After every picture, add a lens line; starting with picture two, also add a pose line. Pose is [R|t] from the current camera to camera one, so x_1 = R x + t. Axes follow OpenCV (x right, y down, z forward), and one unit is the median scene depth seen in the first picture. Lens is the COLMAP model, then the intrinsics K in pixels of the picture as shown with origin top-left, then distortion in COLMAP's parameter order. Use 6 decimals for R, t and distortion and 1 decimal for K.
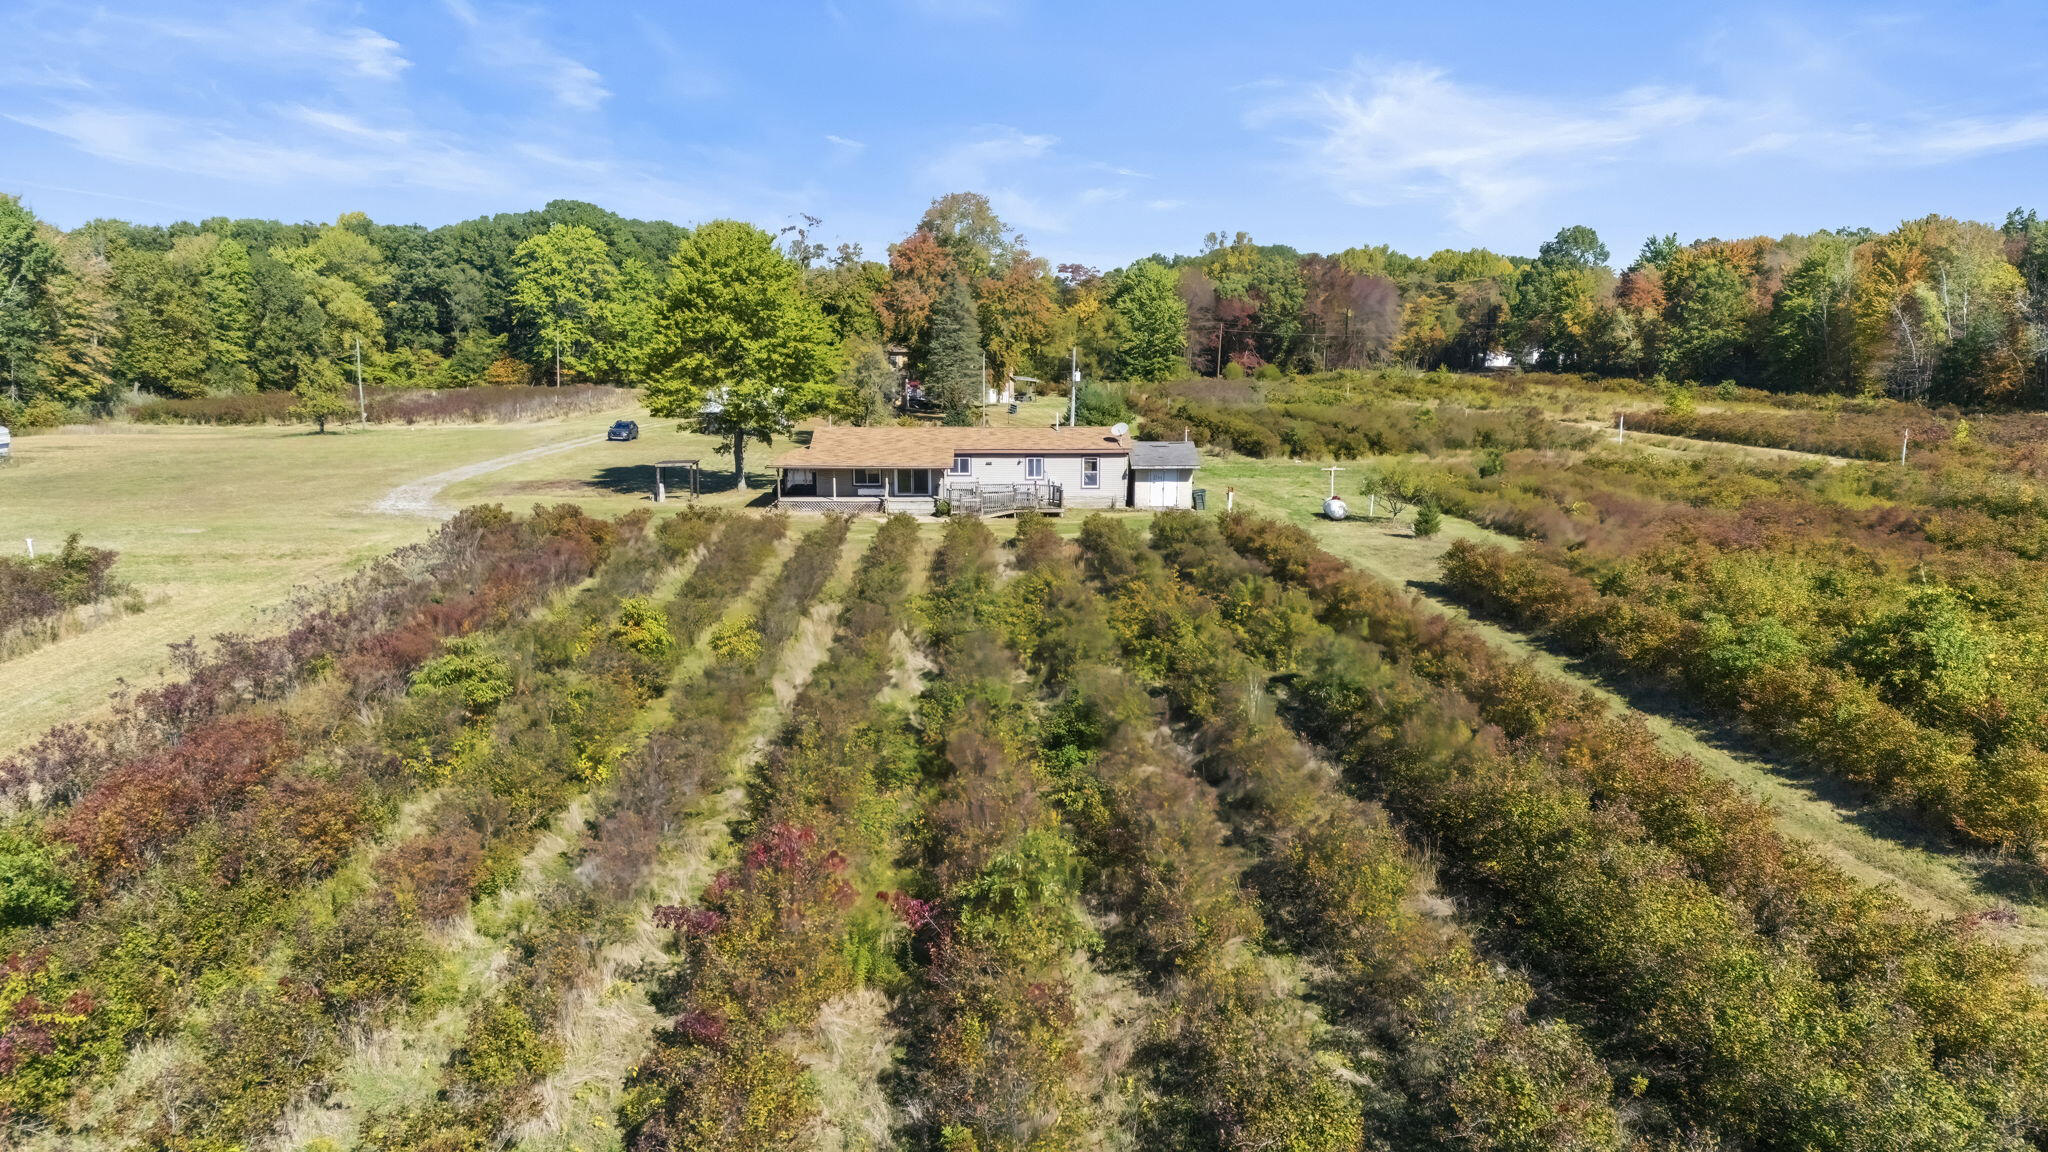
lens RADIAL K [[1496.7, 0, 1035.4], [0, 1496.7, 571.9], [0, 0, 1]] dist [0.061780, -0.048115]
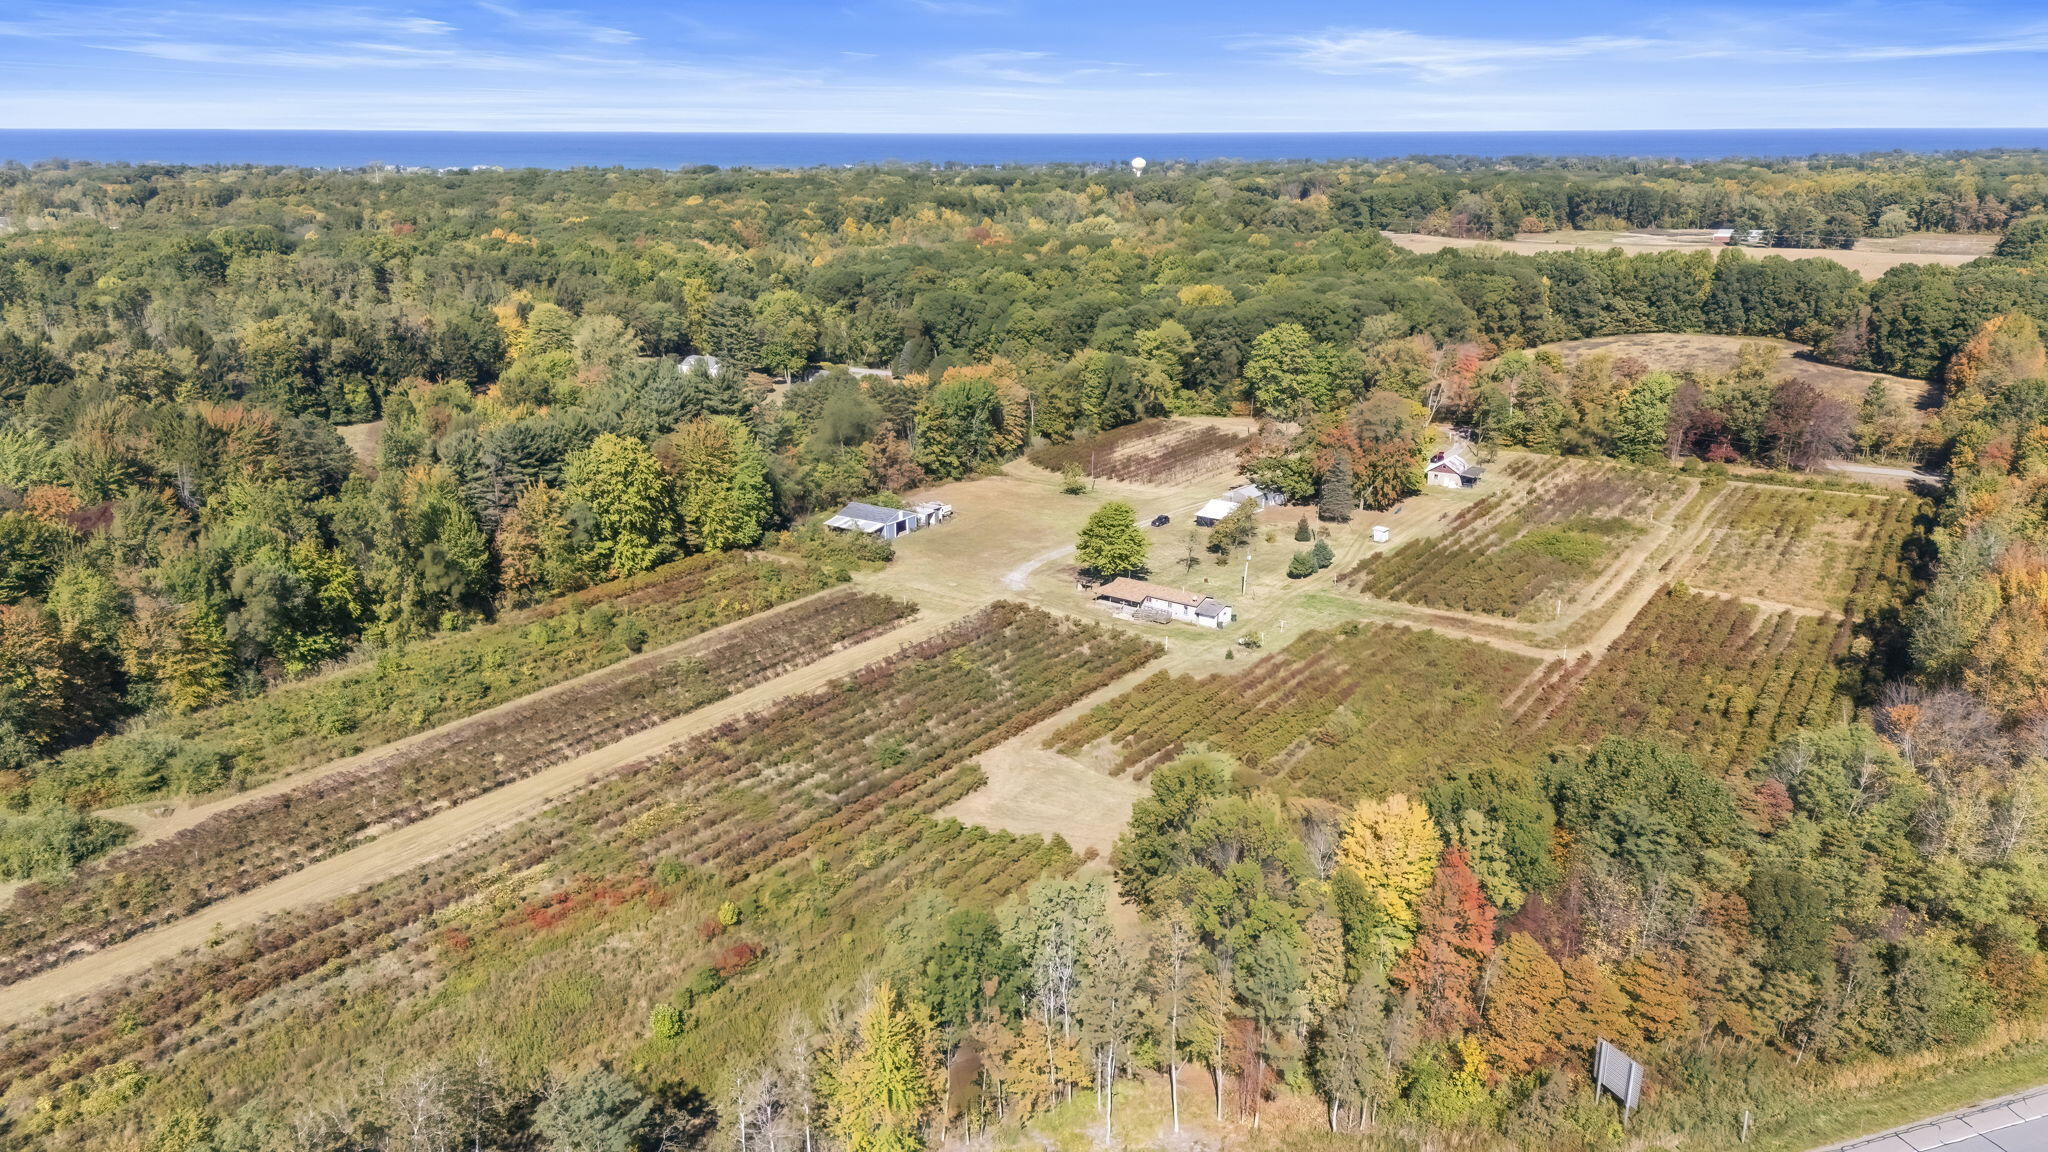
lens RADIAL K [[1496.7, 0, 1033.4], [0, 1496.7, 574.4], [0, 0, 1]] dist [0.061780, -0.048115]
pose [[0.785081, 0.180655, -0.592462, 0.524651], [-0.108269, 0.981820, 0.155910, -0.191549], [0.609857, -0.058257, 0.790367, -0.526942]]
